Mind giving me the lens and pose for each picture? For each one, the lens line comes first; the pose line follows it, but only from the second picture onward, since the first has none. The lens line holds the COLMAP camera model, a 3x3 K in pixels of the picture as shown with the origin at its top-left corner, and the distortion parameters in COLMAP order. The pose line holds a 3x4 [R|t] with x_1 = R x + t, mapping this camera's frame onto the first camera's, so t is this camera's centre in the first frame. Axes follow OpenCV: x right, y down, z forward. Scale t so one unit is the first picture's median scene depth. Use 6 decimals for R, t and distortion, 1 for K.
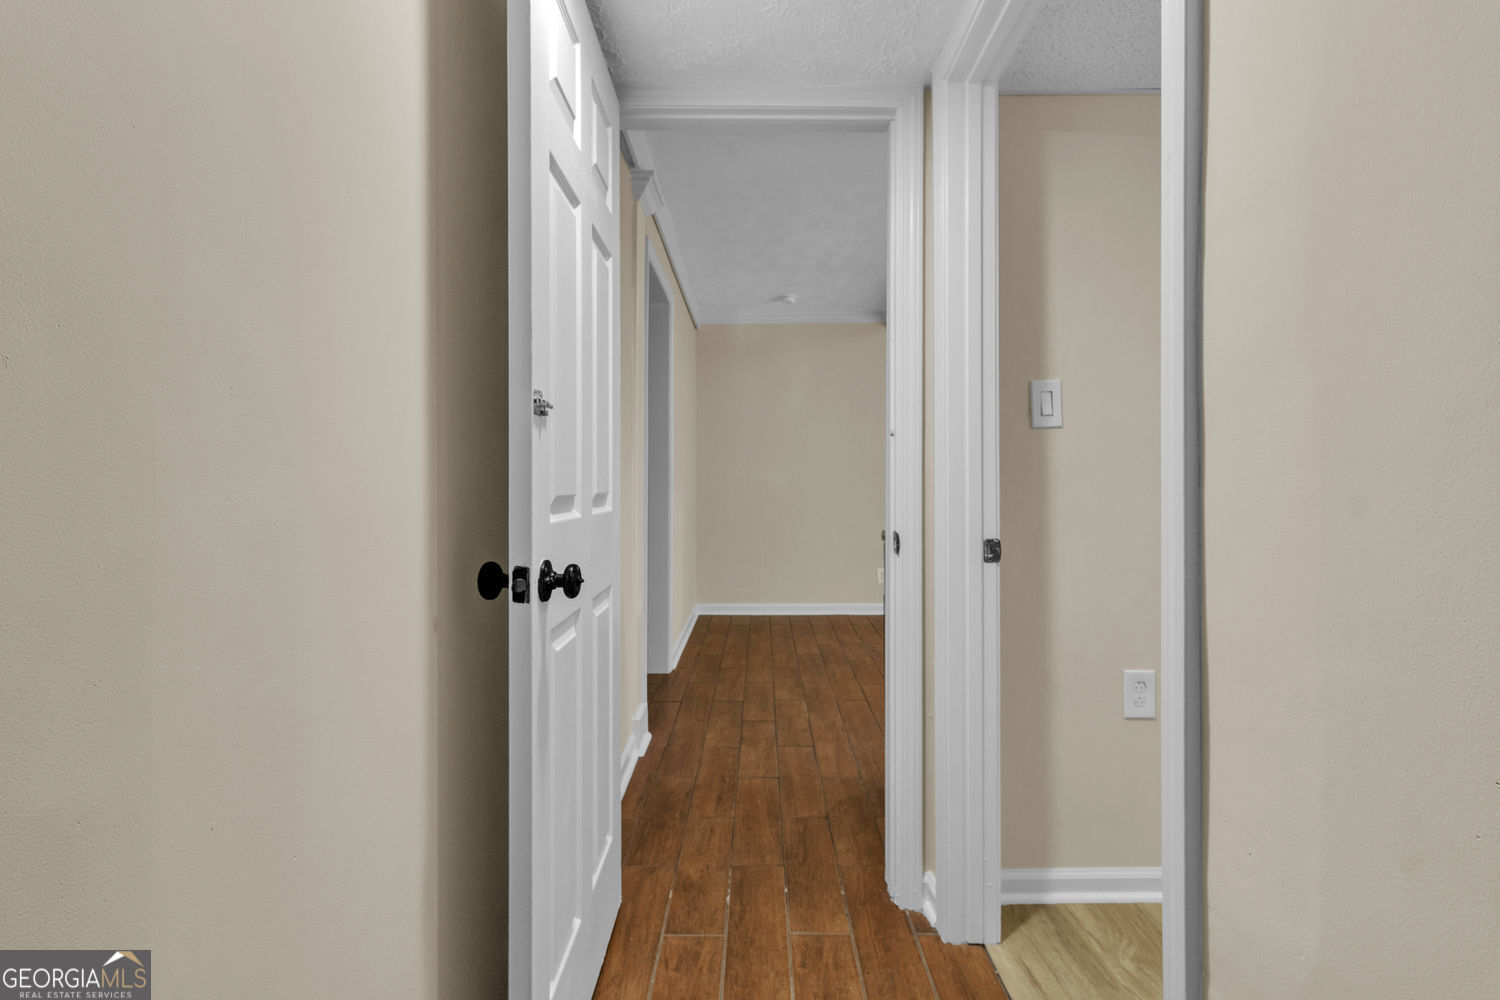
lens RADIAL K [[713.5, 0, 756.3], [0, 713.5, 485.5], [0, 0, 1]] dist [0.001409, 0.000584]
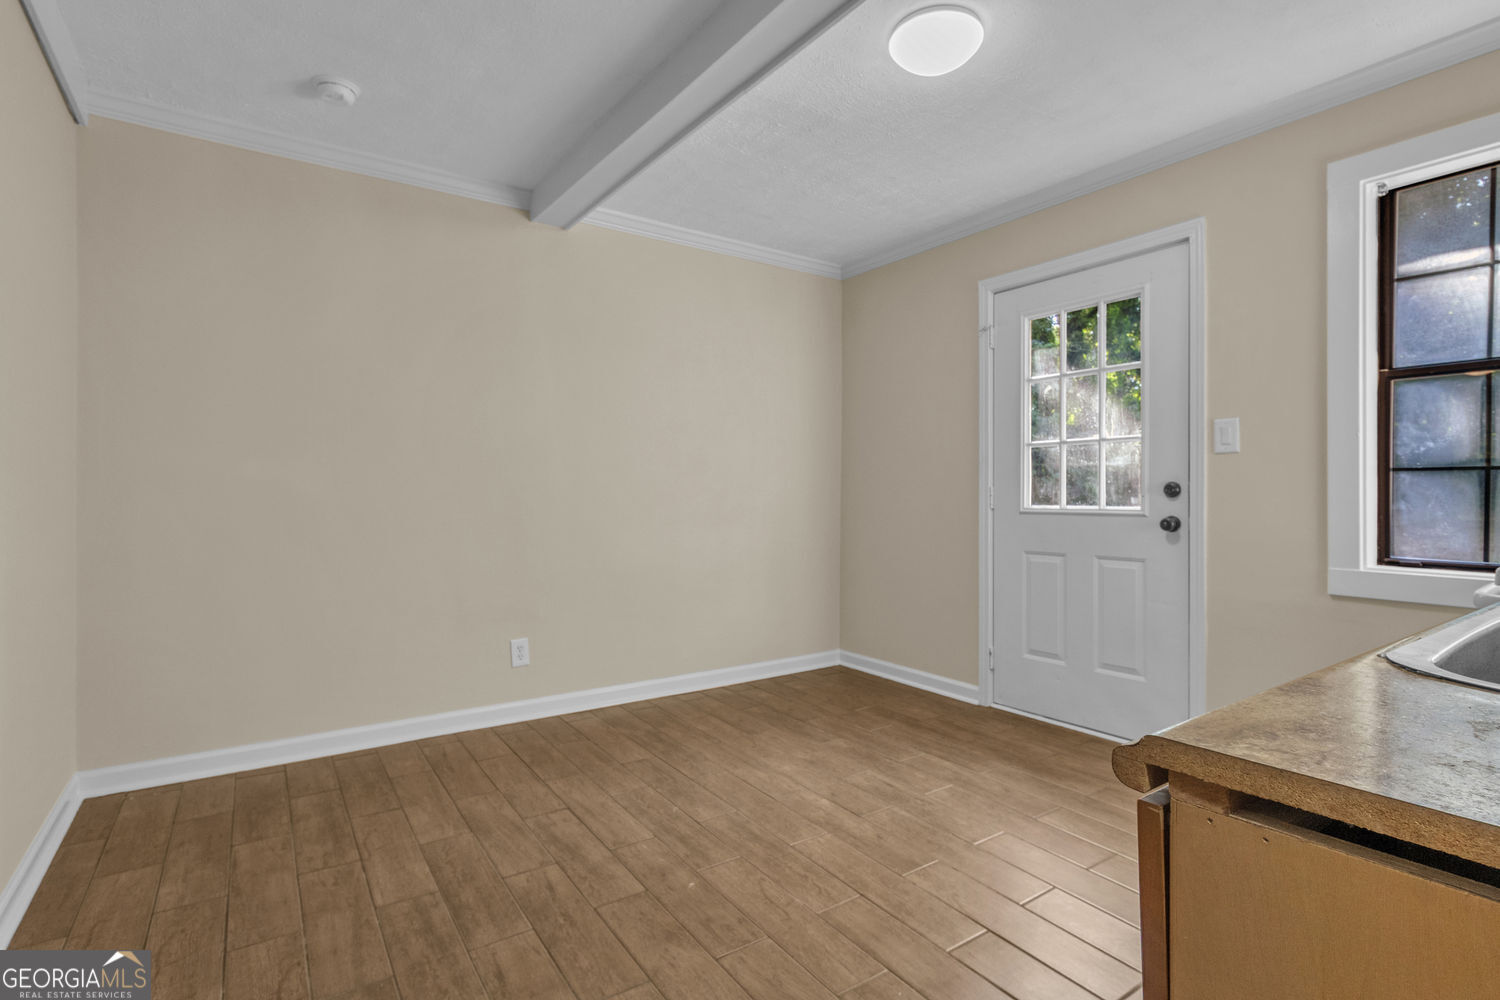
lens RADIAL K [[713.5, 0, 756.3], [0, 713.5, 485.5], [0, 0, 1]] dist [0.001409, 0.000584]
pose [[0.809572, 0.002054, 0.587016, -0.006808], [-0.002552, 0.999997, 0.000021, -0.004825], [-0.587014, -0.001516, 0.809575, 0.473937]]
